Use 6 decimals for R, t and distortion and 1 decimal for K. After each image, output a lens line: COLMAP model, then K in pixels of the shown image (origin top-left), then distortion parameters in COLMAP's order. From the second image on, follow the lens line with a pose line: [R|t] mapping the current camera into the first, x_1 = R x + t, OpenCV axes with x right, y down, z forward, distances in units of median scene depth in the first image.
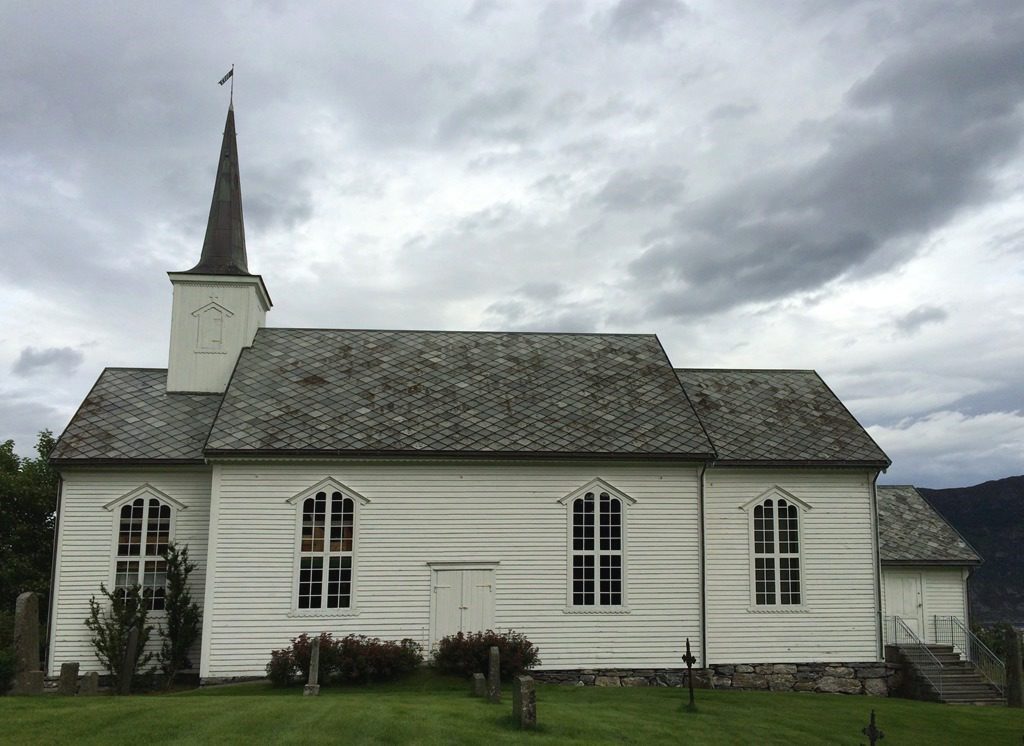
lens RADIAL K [[848.0, 0, 512.0], [0, 848.0, 415.4], [0, 0, 1]] dist [0.091538, -0.009140]
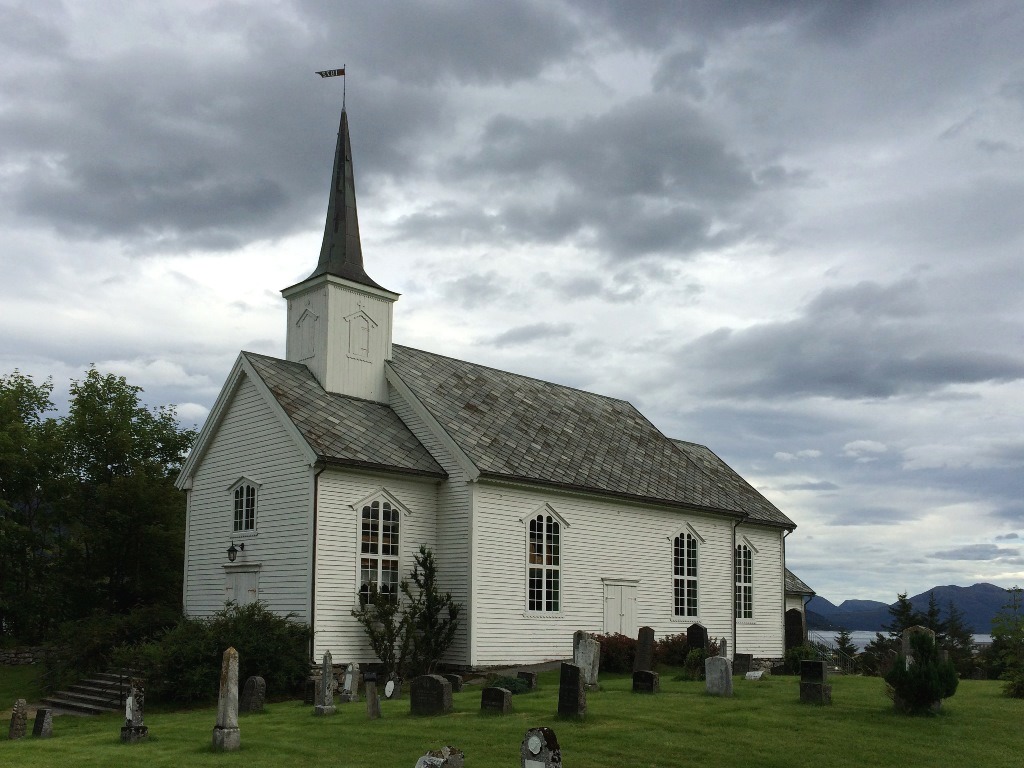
lens RADIAL K [[971.7, 0, 512.0], [0, 971.7, 384.0], [0, 0, 1]] dist [0.185325, 0.004365]
pose [[0.790347, 0.168998, 0.588890, -1.068491], [-0.169360, 0.984013, -0.055092, -0.010816], [-0.588786, -0.056193, 0.806333, -0.092765]]
